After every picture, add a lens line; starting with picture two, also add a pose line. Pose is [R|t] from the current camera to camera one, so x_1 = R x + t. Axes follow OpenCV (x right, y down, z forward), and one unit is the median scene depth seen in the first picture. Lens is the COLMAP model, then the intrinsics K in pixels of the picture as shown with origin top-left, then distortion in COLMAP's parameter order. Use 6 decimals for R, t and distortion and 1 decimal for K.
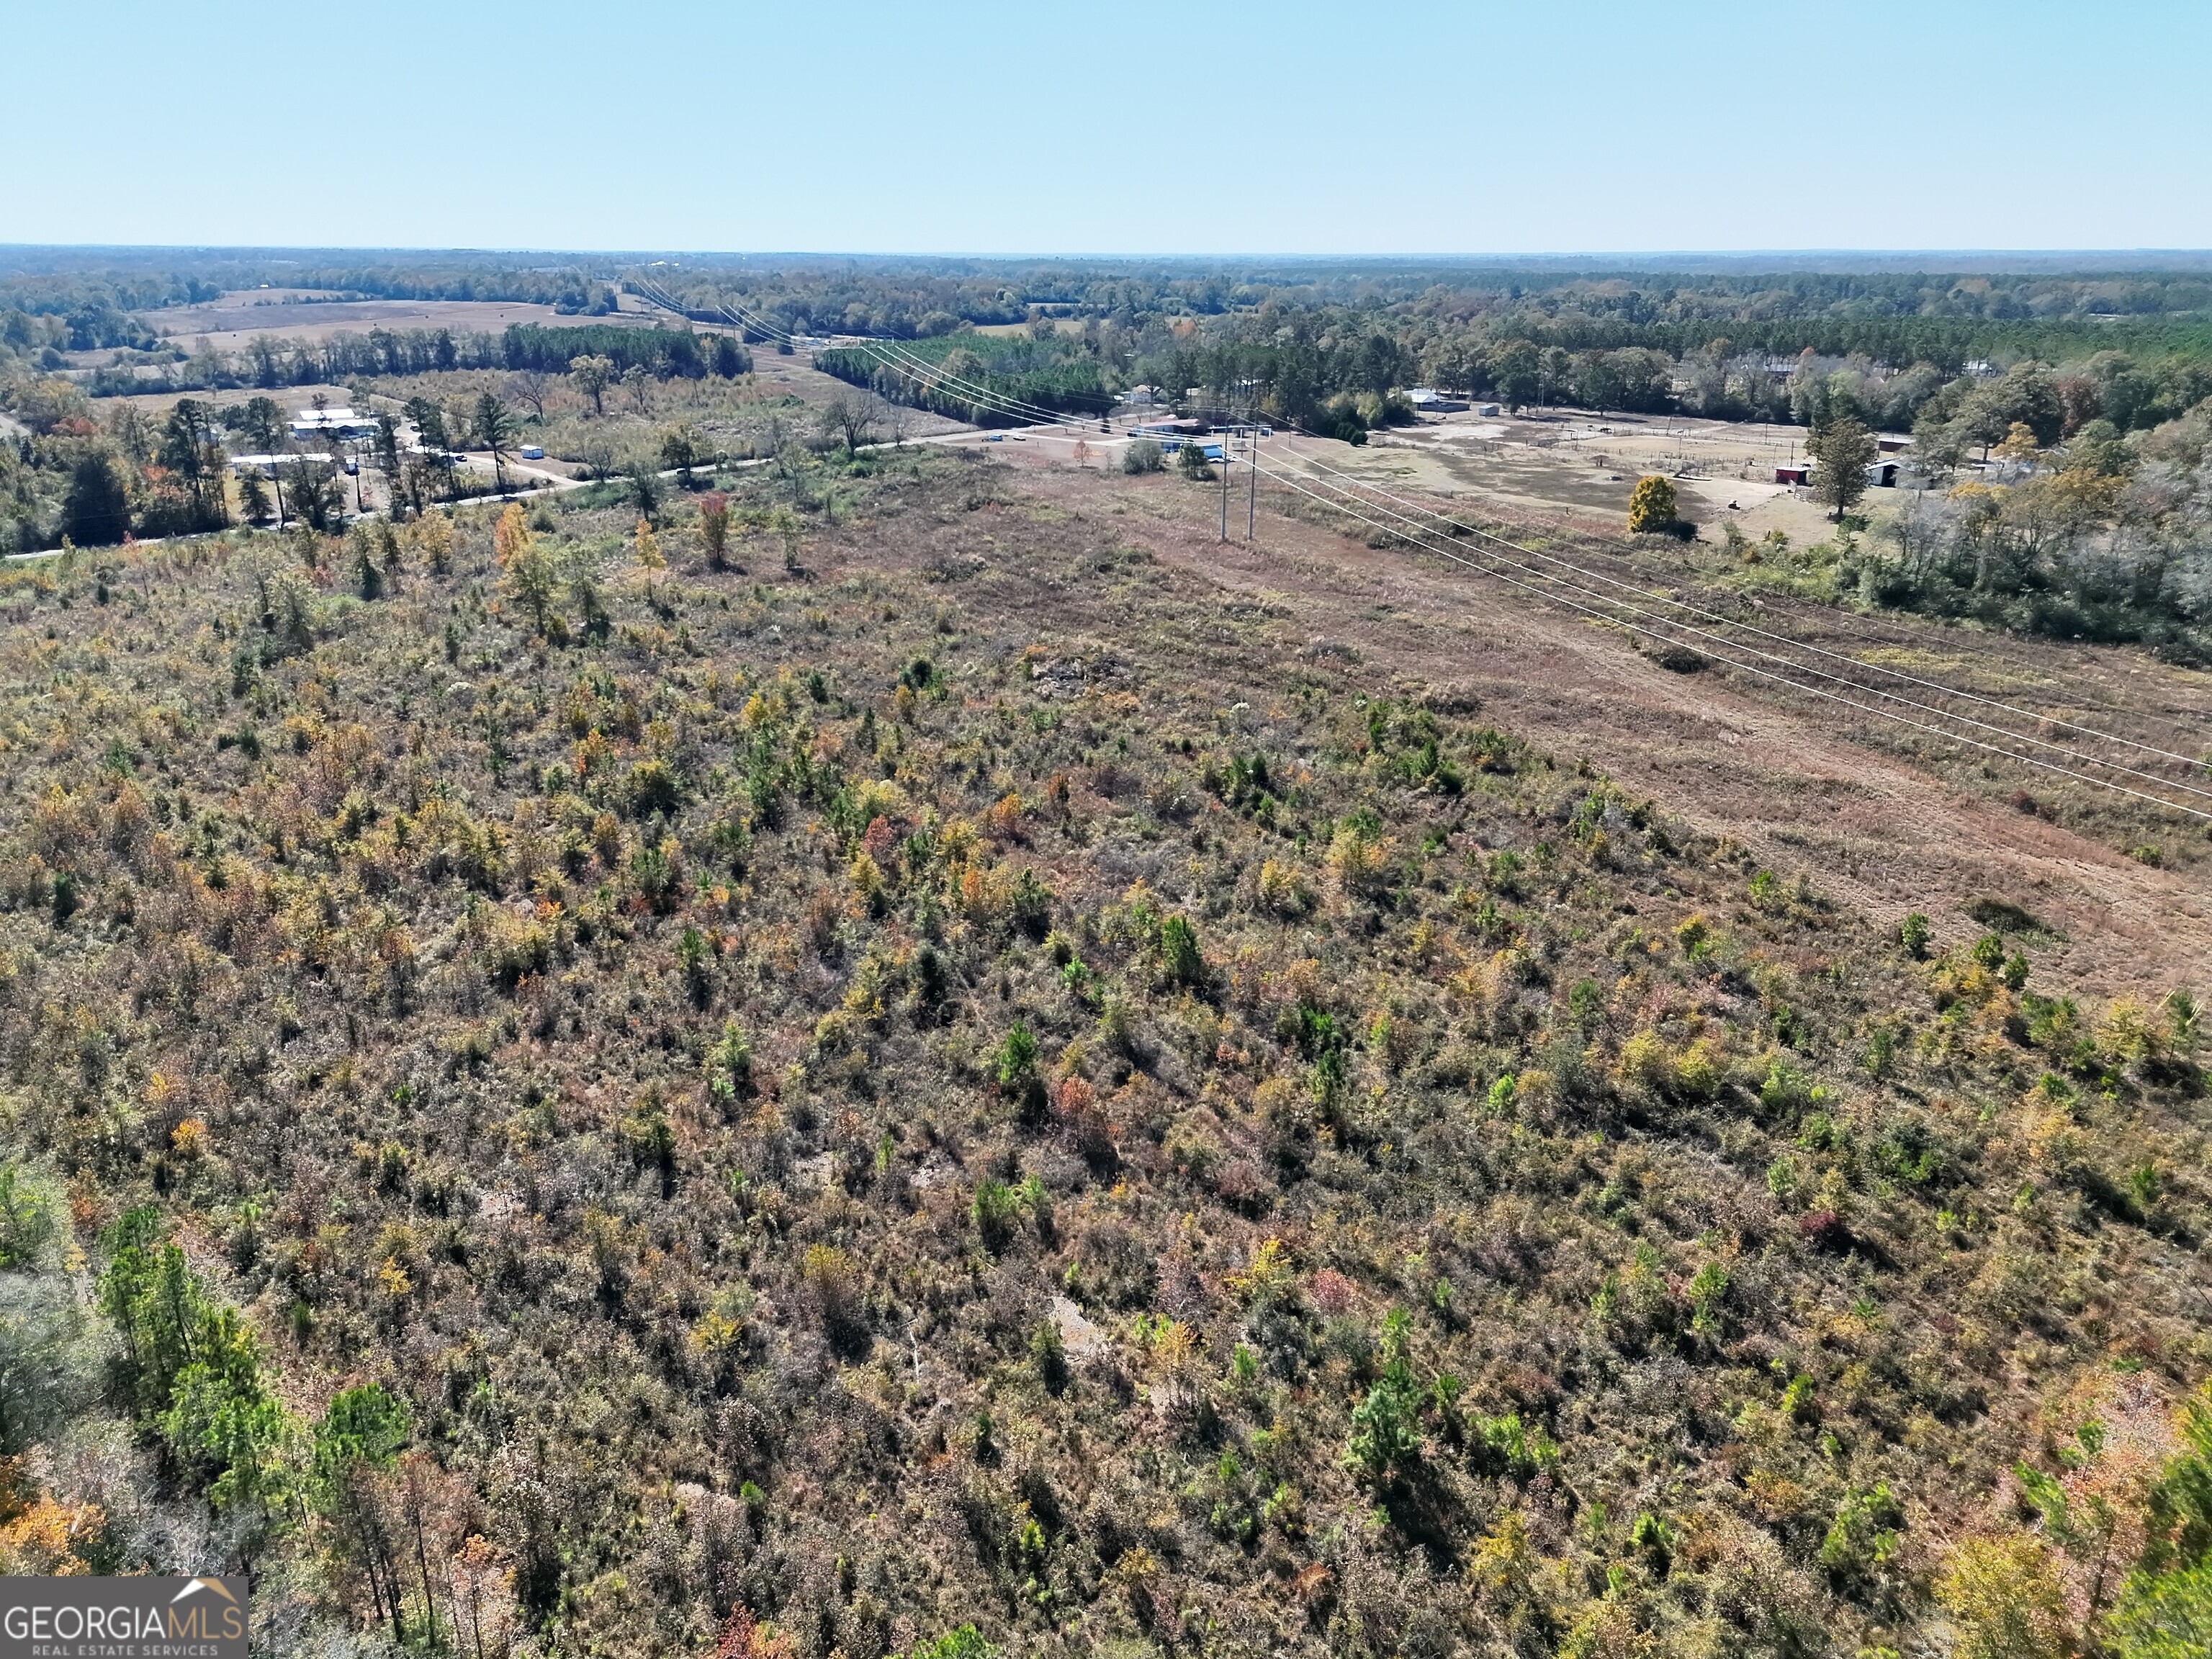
lens RADIAL K [[1556.8, 0, 1102.1], [0, 1556.8, 842.7], [0, 0, 1]] dist [0.062192, -0.048829]
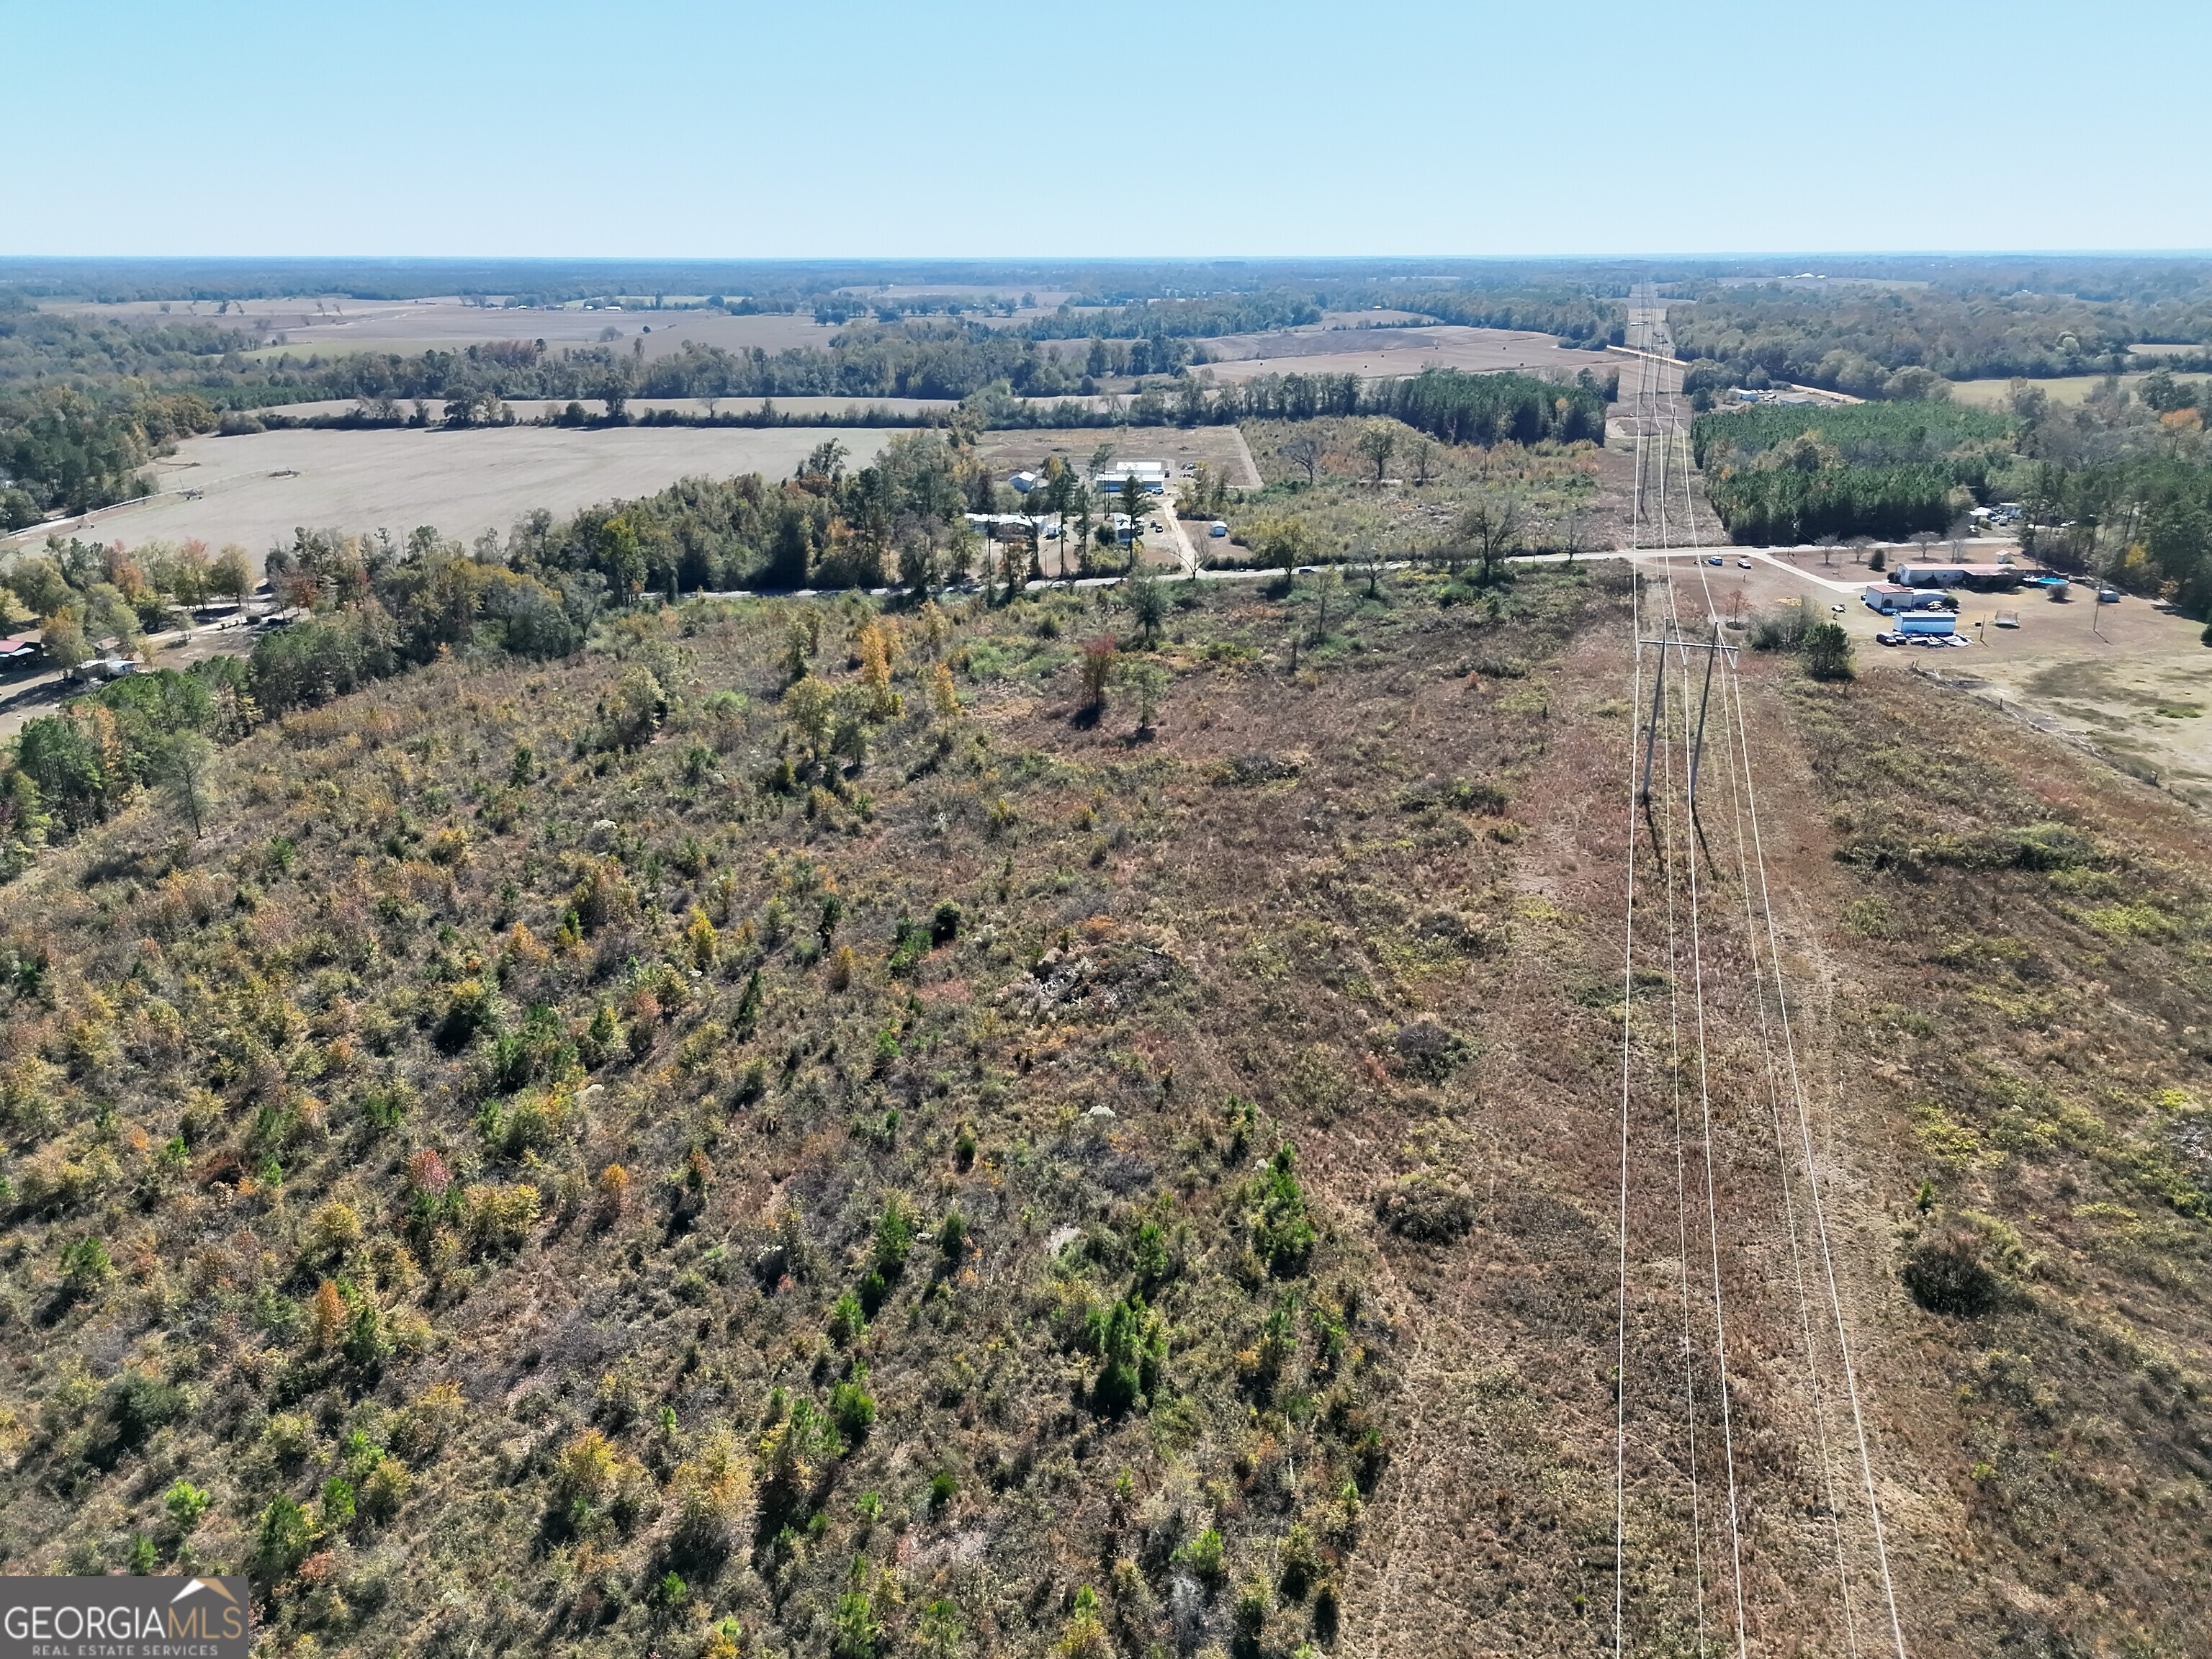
lens RADIAL K [[1556.8, 0, 1100.0], [0, 1556.8, 828.5], [0, 0, 1]] dist [0.062192, -0.048829]
pose [[0.768220, 0.217636, -0.602057, 0.550227], [-0.223240, 0.972480, 0.066686, -0.296357], [0.600002, 0.083174, 0.795663, 0.496255]]
